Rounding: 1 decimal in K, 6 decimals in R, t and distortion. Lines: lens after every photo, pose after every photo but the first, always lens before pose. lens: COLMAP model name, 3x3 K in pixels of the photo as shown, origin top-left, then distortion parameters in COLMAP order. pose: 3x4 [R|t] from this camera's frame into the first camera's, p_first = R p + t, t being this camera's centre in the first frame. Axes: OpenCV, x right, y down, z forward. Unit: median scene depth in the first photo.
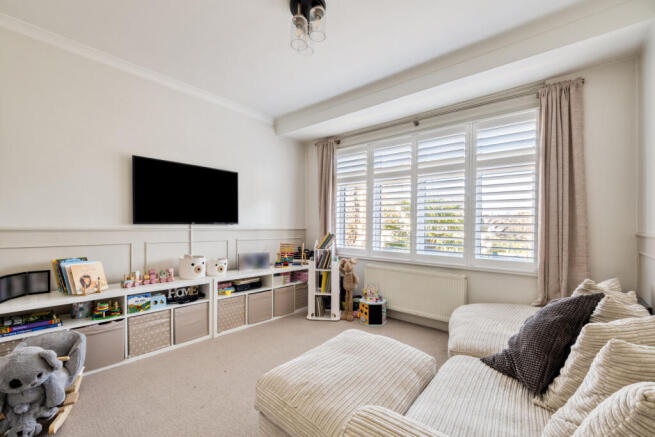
lens RADIAL K [[272.5, 0, 324.9], [0, 272.5, 227.1], [0, 0, 1]] dist [-0.002200, -0.000116]
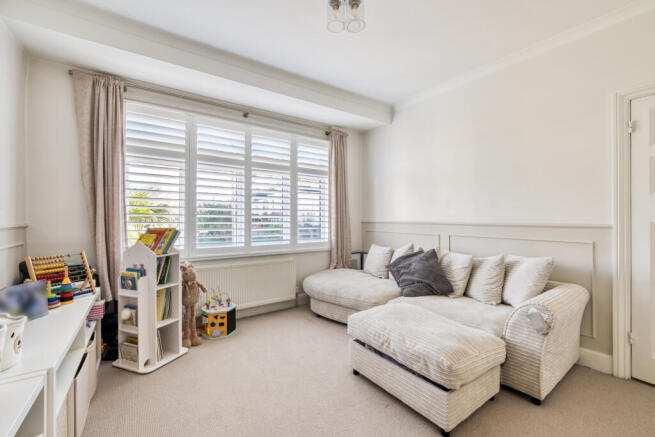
lens RADIAL K [[269.7, 0, 329.9], [0, 269.7, 212.3], [0, 0, 1]] dist [-0.011508, -0.000133]
pose [[0.269564, 0.011916, 0.962909, -0.532601], [0.003700, 0.999903, -0.013410, -0.010306], [-0.962975, 0.007178, 0.269494, 0.447159]]
